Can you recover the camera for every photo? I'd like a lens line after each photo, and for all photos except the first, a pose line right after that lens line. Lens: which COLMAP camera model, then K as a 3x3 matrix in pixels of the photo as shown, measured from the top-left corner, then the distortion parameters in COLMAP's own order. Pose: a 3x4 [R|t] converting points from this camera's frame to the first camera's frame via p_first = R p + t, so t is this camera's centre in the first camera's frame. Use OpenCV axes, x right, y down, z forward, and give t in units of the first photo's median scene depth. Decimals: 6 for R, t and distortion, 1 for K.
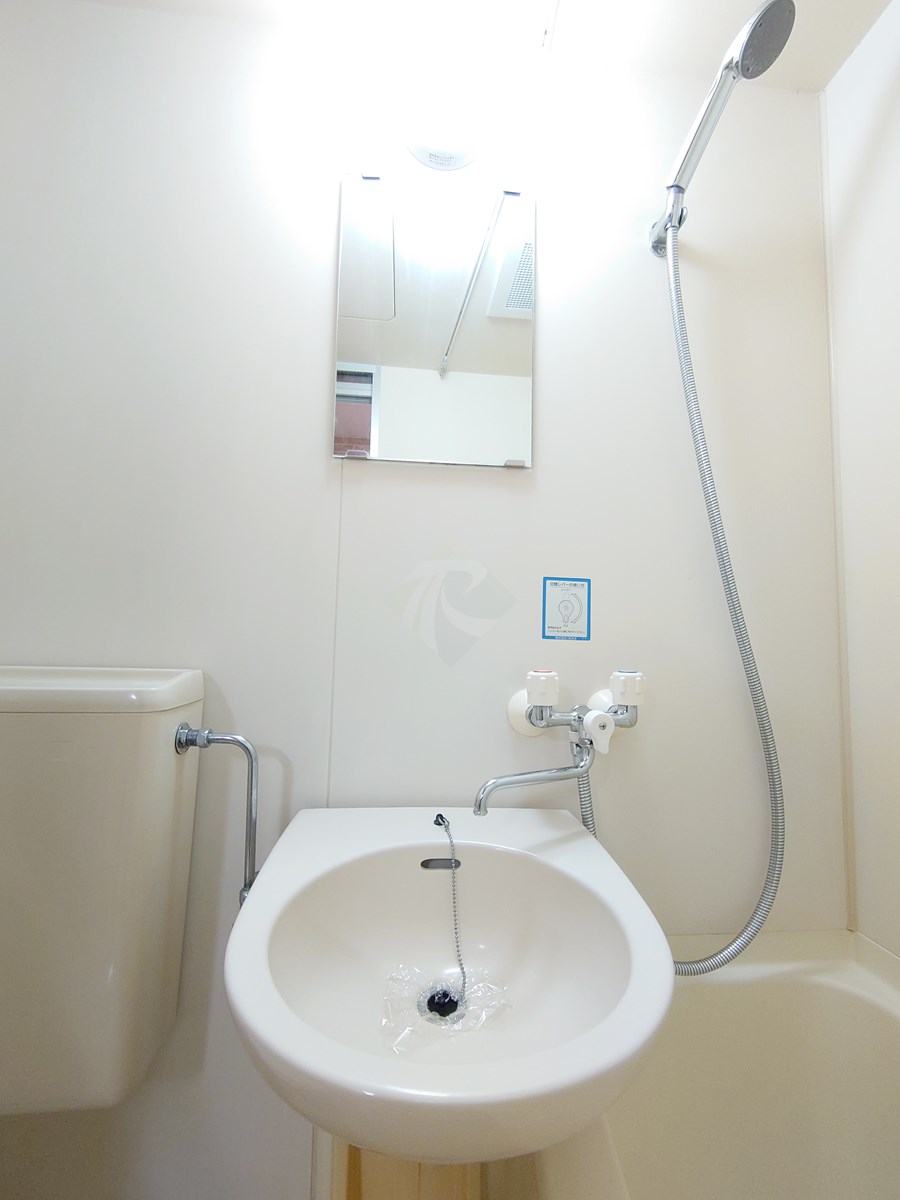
lens RADIAL K [[518.6, 0, 450.2], [0, 518.6, 605.4], [0, 0, 1]] dist [0.000250, -0.000695]
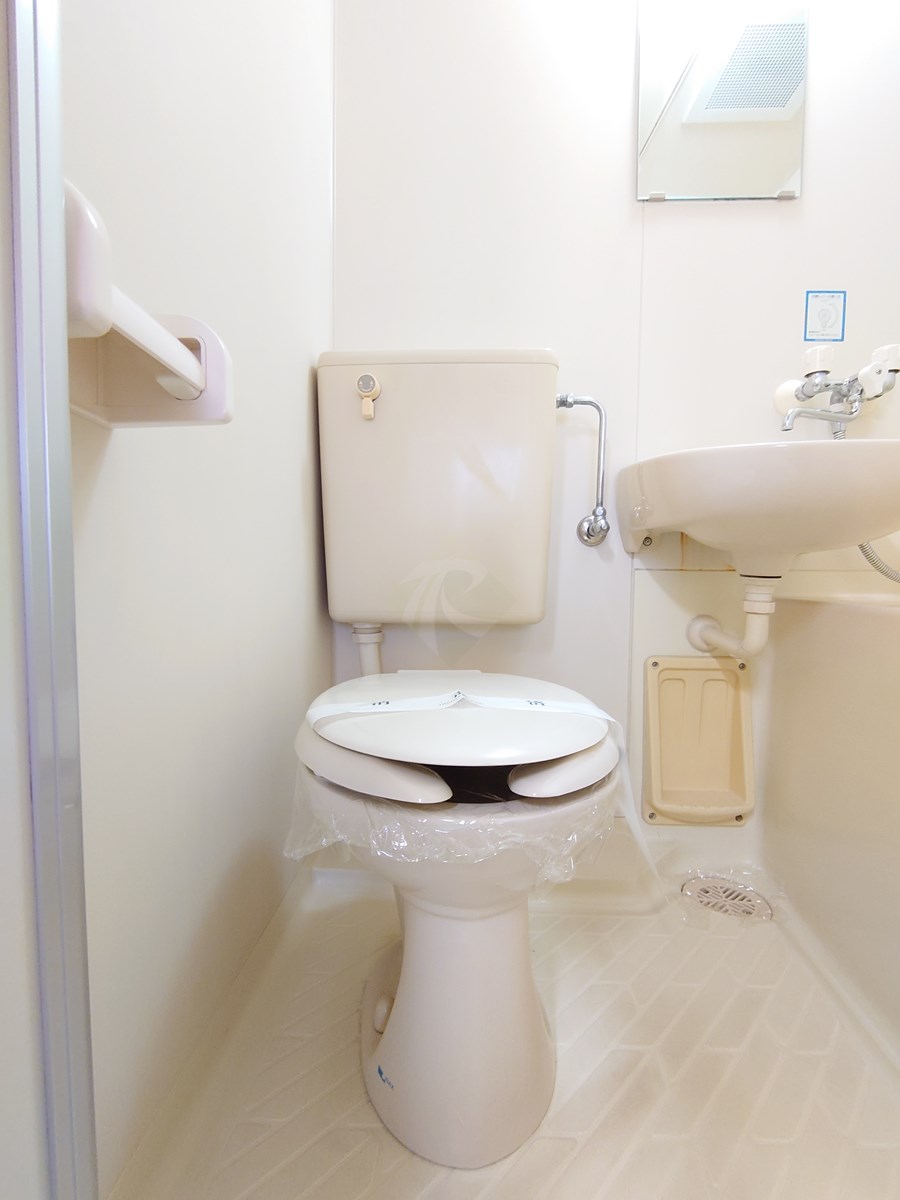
lens RADIAL K [[518.6, 0, 455.0], [0, 518.6, 598.7], [0, 0, 1]] dist [0.000250, -0.000695]
pose [[0.992727, -0.006240, -0.120229, -0.514226], [0.022010, 0.991232, 0.130289, 0.498415], [0.118362, -0.131988, 0.984159, -0.423391]]
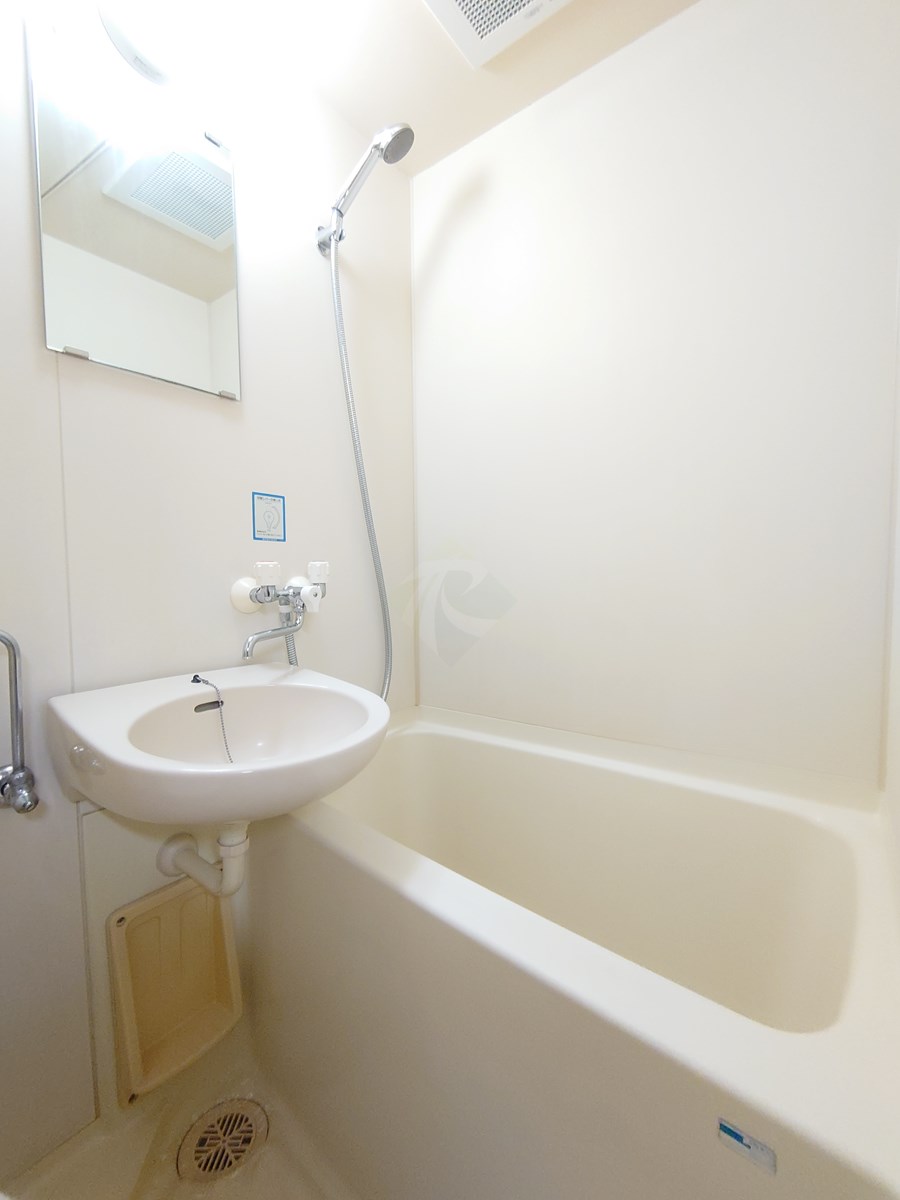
lens RADIAL K [[518.6, 0, 452.9], [0, 518.6, 603.1], [0, 0, 1]] dist [0.000250, -0.000695]
pose [[0.670888, -0.071728, 0.738082, -0.458365], [-0.035712, 0.991031, 0.128771, 0.036102], [-0.740698, -0.112750, 0.662309, -0.256397]]
